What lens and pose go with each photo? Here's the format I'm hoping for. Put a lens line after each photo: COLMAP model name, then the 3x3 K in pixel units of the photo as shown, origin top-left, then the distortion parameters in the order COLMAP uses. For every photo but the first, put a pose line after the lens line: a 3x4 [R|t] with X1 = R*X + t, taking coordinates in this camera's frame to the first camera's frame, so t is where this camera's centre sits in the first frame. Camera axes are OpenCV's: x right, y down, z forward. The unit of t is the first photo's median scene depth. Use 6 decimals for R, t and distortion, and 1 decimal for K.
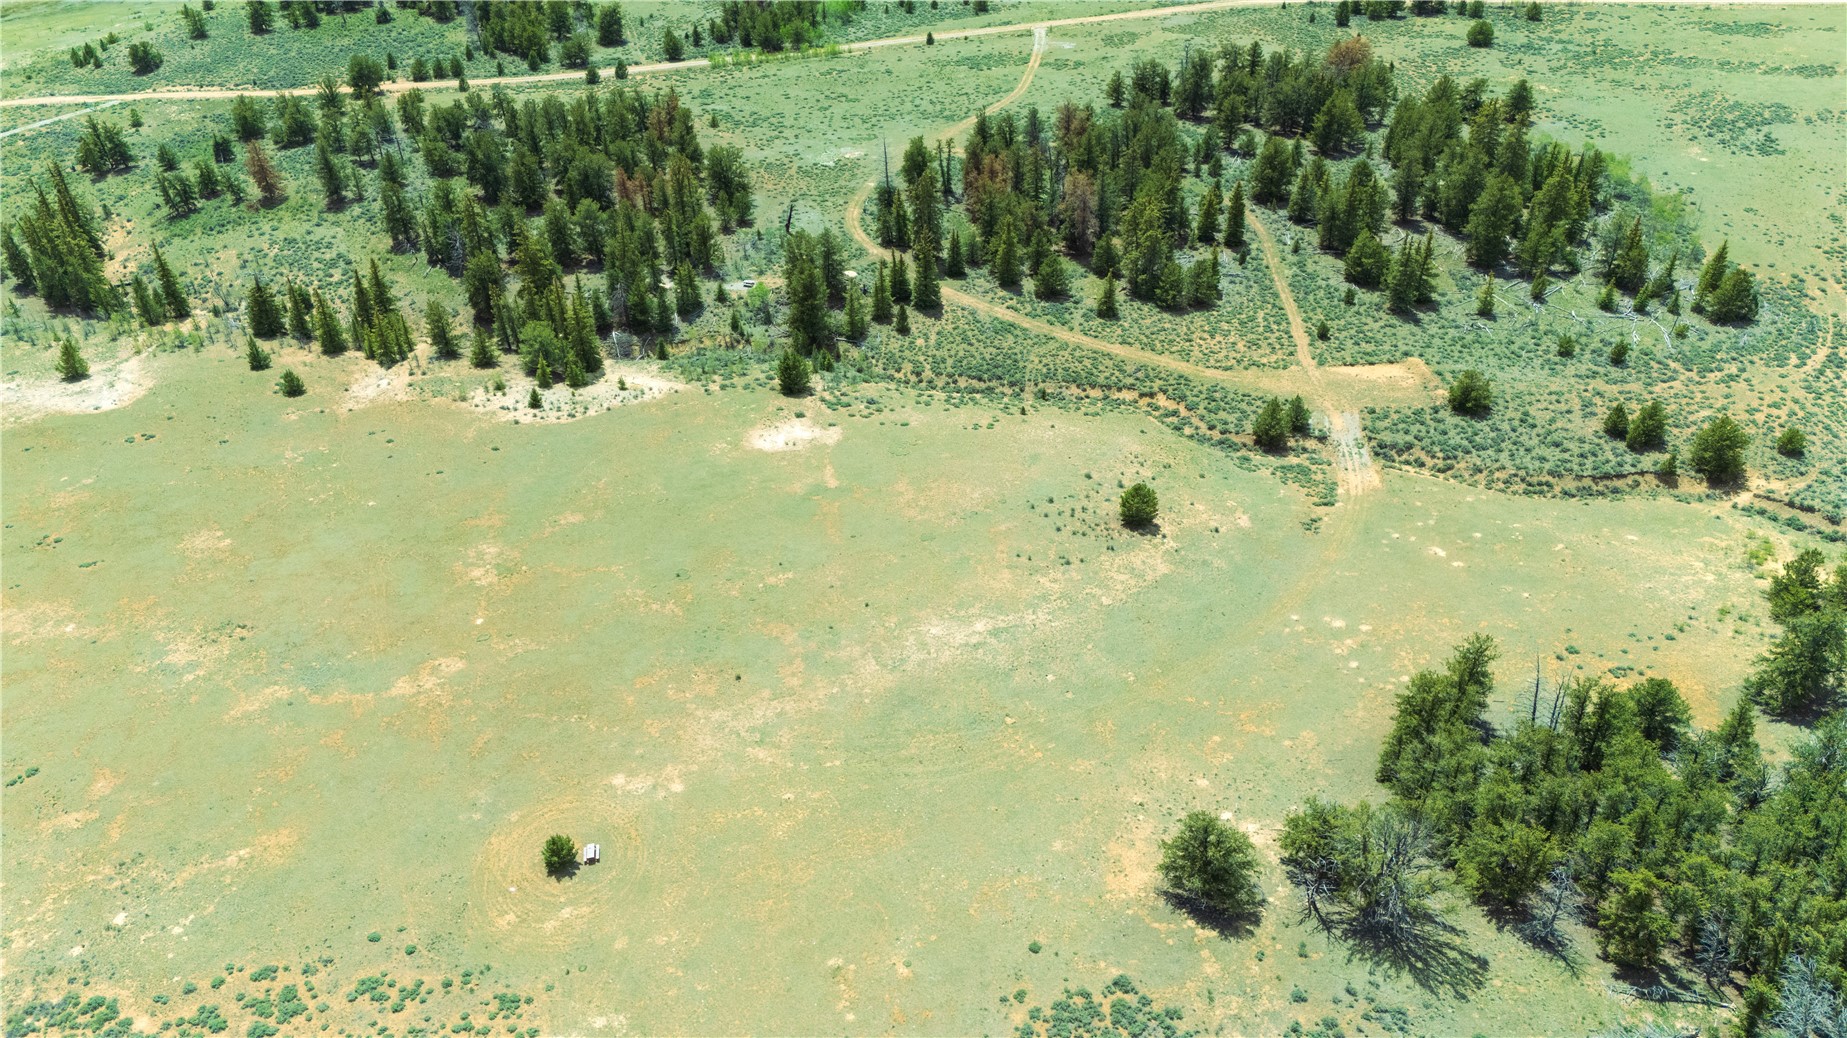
lens RADIAL K [[1341.7, 0, 923.5], [0, 1341.7, 519.0], [0, 0, 1]] dist [0.193491, -0.378891]
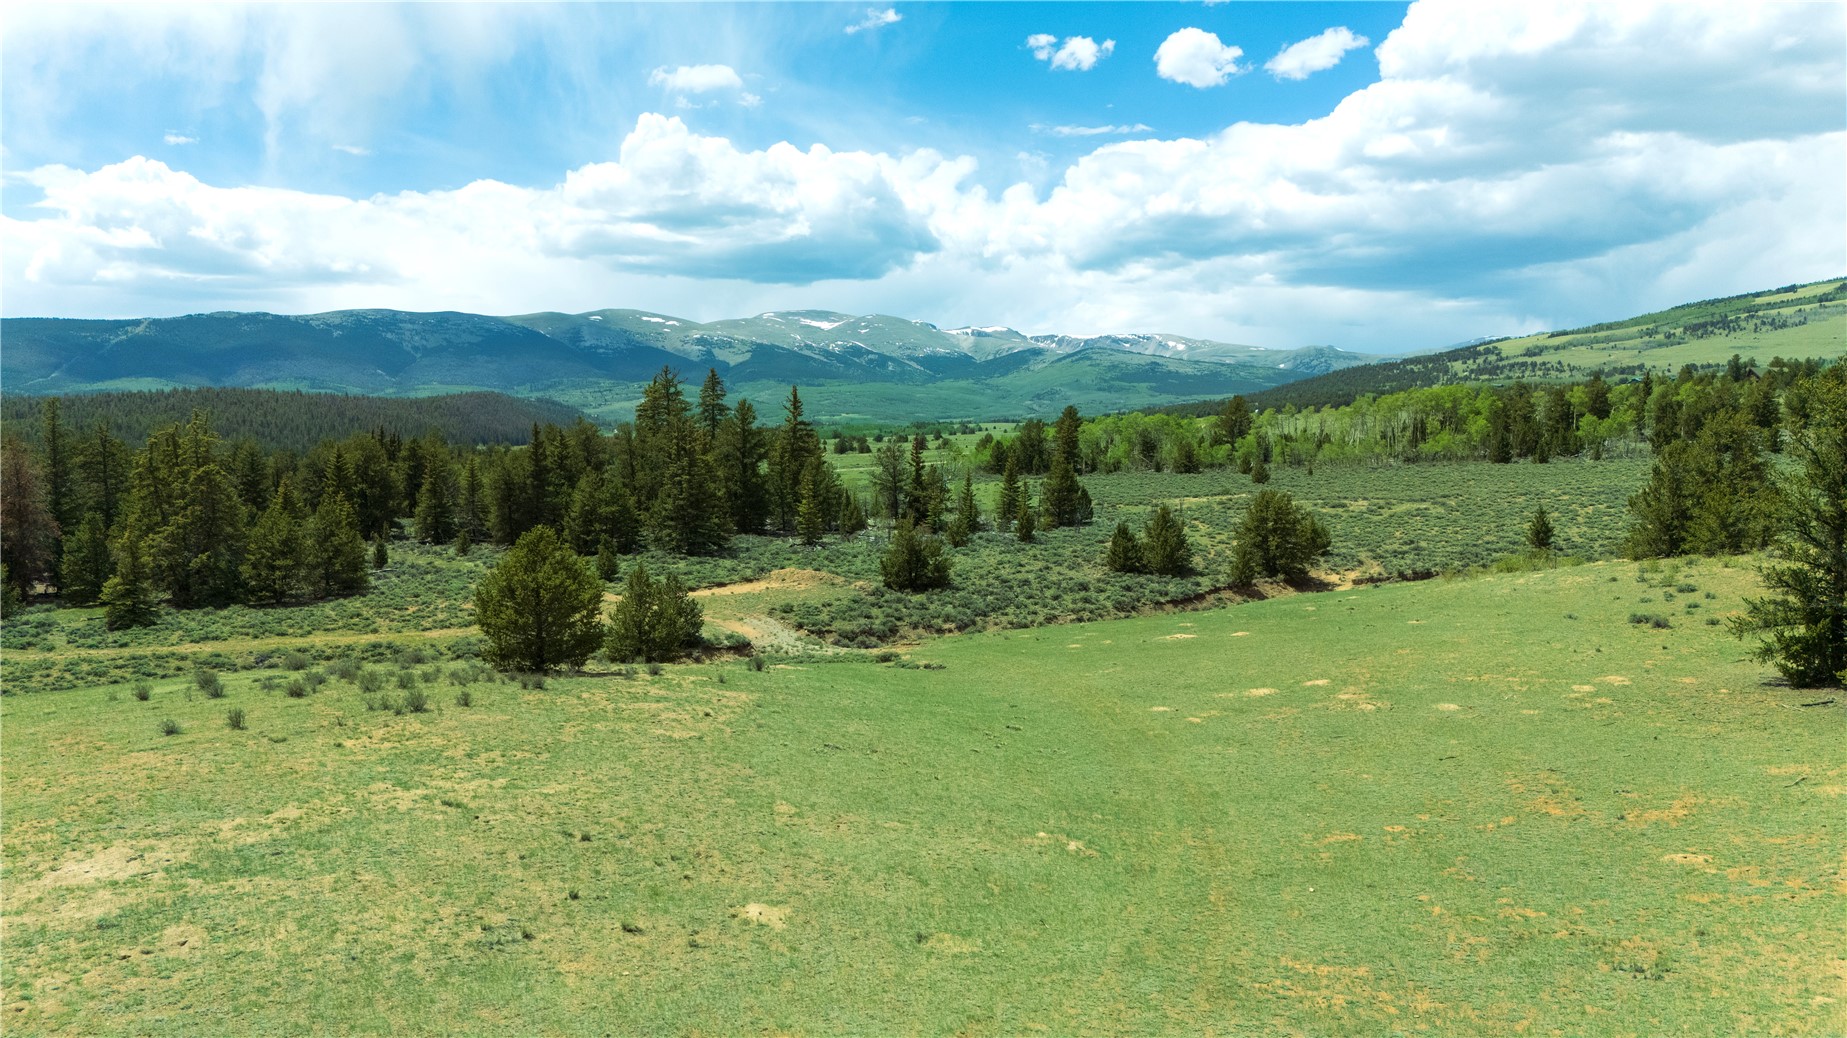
lens RADIAL K [[1348.8, 0, 923.5], [0, 1348.8, 519.0], [0, 0, 1]] dist [0.064262, -0.056668]
pose [[0.706283, -0.023781, 0.707530, 0.000984], [0.400105, 0.837914, -0.371237, 0.090681], [-0.584020, 0.545285, 0.601319, 0.557841]]
